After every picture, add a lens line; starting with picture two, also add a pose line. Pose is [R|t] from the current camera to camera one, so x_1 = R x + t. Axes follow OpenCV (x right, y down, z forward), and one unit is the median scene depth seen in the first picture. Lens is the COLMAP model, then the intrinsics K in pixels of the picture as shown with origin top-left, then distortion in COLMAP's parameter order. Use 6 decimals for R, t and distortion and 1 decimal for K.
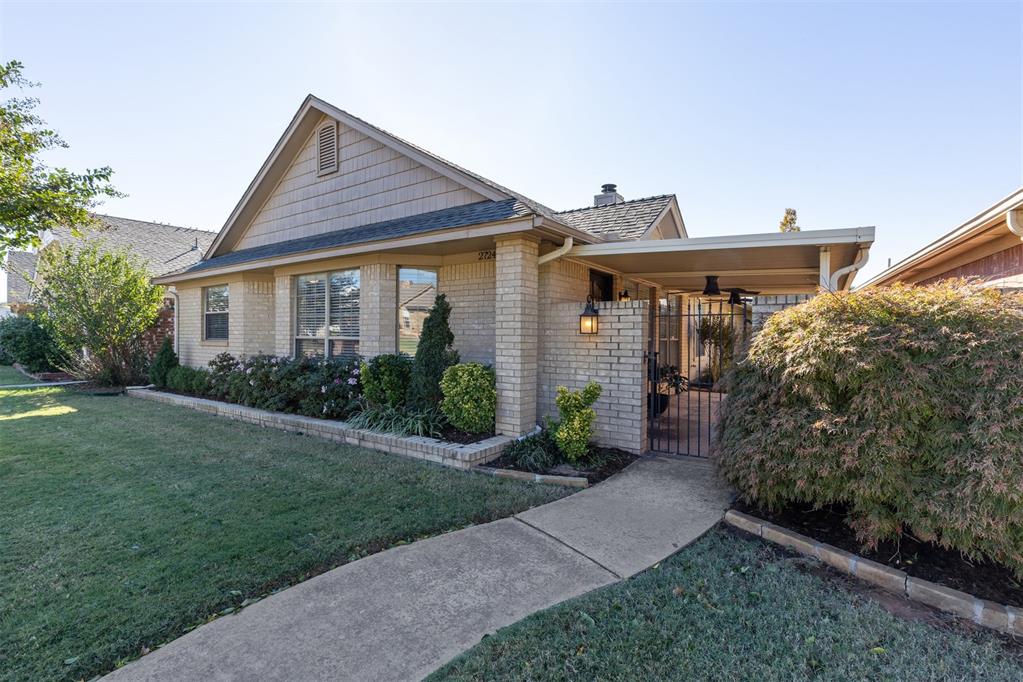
lens RADIAL K [[459.1, 0, 509.0], [0, 459.1, 330.3], [0, 0, 1]] dist [0.014381, -0.000070]
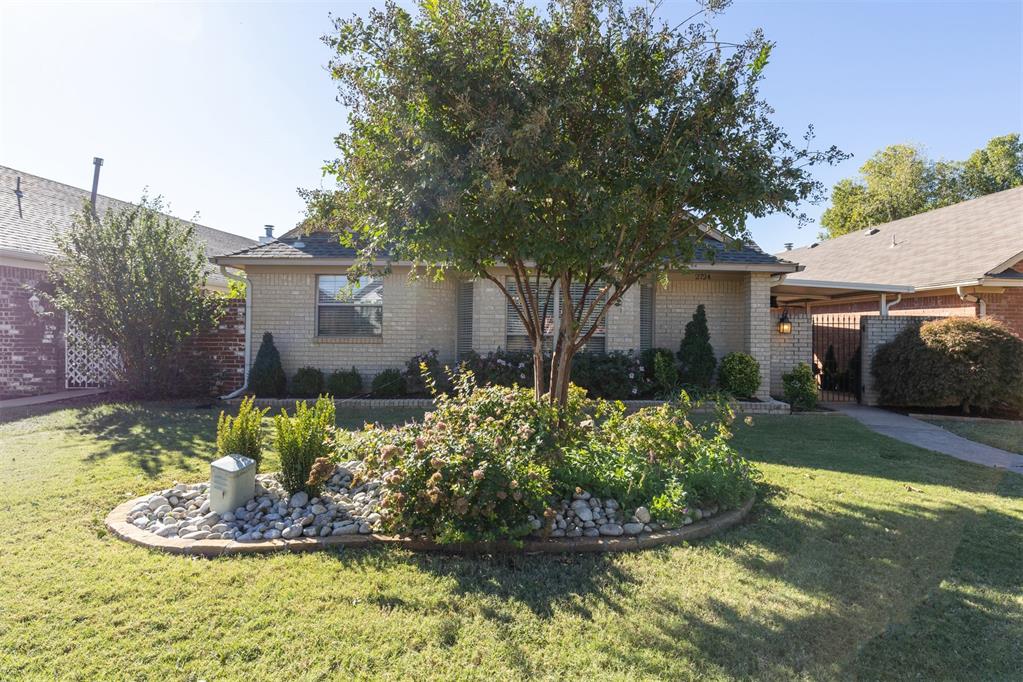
lens RADIAL K [[571.1, 0, 510.9], [0, 571.1, 319.4], [0, 0, 1]] dist [0.000372, 0.000124]
pose [[0.824131, 0.017902, 0.566116, -1.701407], [-0.013456, 0.999837, -0.012028, -0.004387], [-0.566239, 0.002295, 0.824238, -0.119866]]
